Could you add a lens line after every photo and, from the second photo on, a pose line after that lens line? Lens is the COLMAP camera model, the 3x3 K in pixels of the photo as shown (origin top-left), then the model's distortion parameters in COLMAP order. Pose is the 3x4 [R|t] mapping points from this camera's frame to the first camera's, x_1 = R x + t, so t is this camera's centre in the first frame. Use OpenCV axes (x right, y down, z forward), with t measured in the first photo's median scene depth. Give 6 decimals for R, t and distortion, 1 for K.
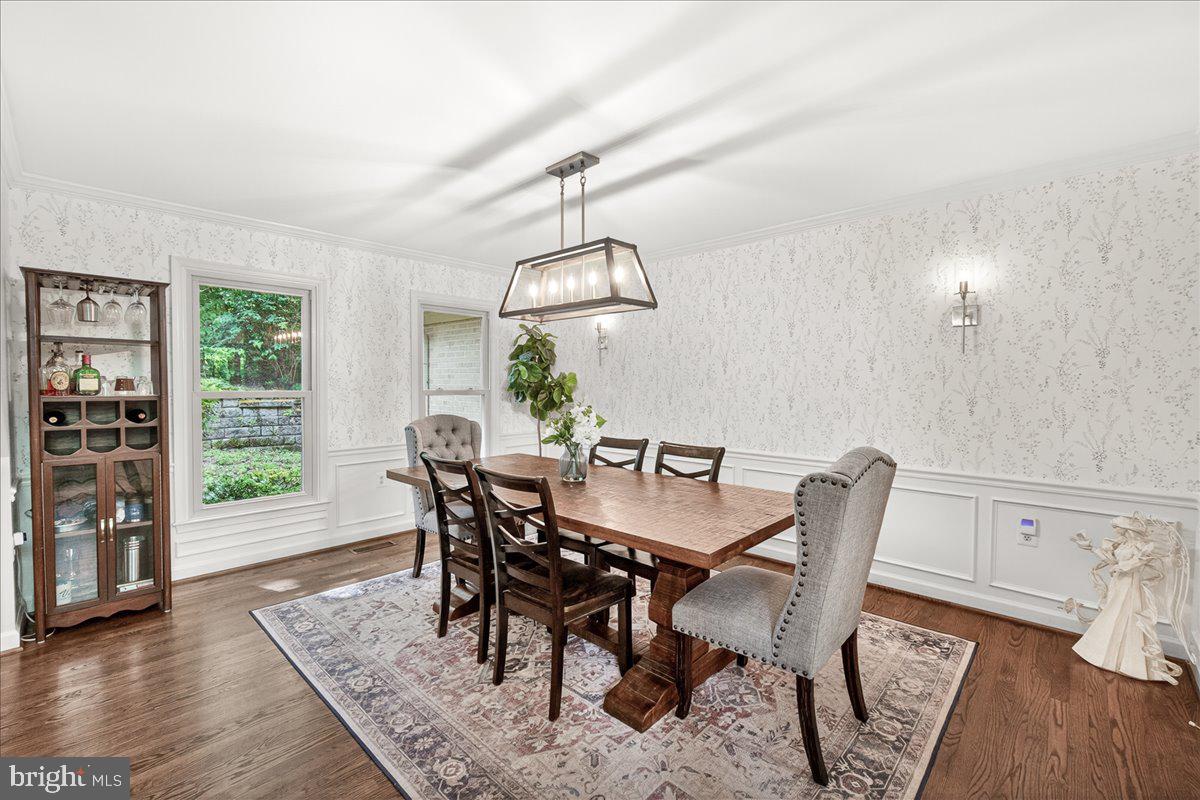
lens RADIAL K [[508.3, 0, 600.7], [0, 508.3, 399.5], [0, 0, 1]] dist [0.002464, 0.000186]
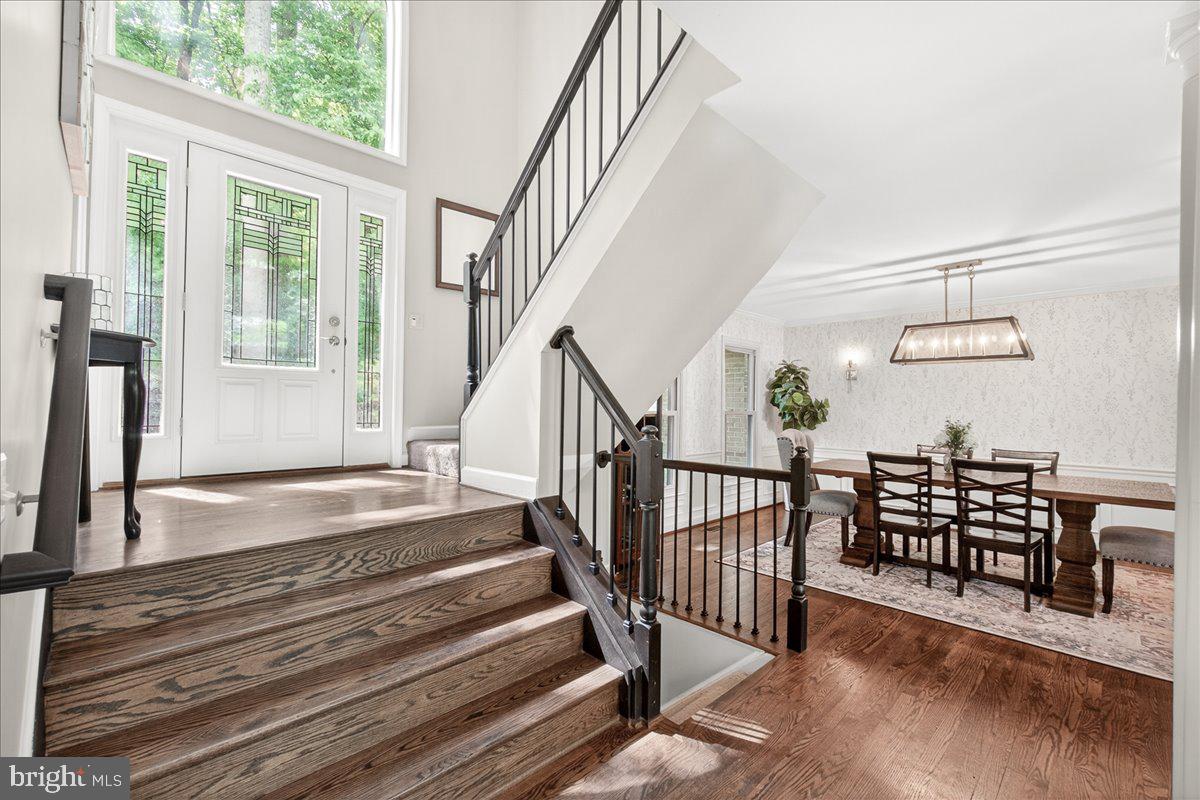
lens RADIAL K [[508.3, 0, 599.3], [0, 508.3, 400.1], [0, 0, 1]] dist [0.002464, 0.000186]
pose [[0.999020, 0.005585, -0.043909, -1.110708], [-0.007304, 0.999209, -0.039080, 0.011861], [0.043656, 0.039363, 0.998271, -0.582968]]
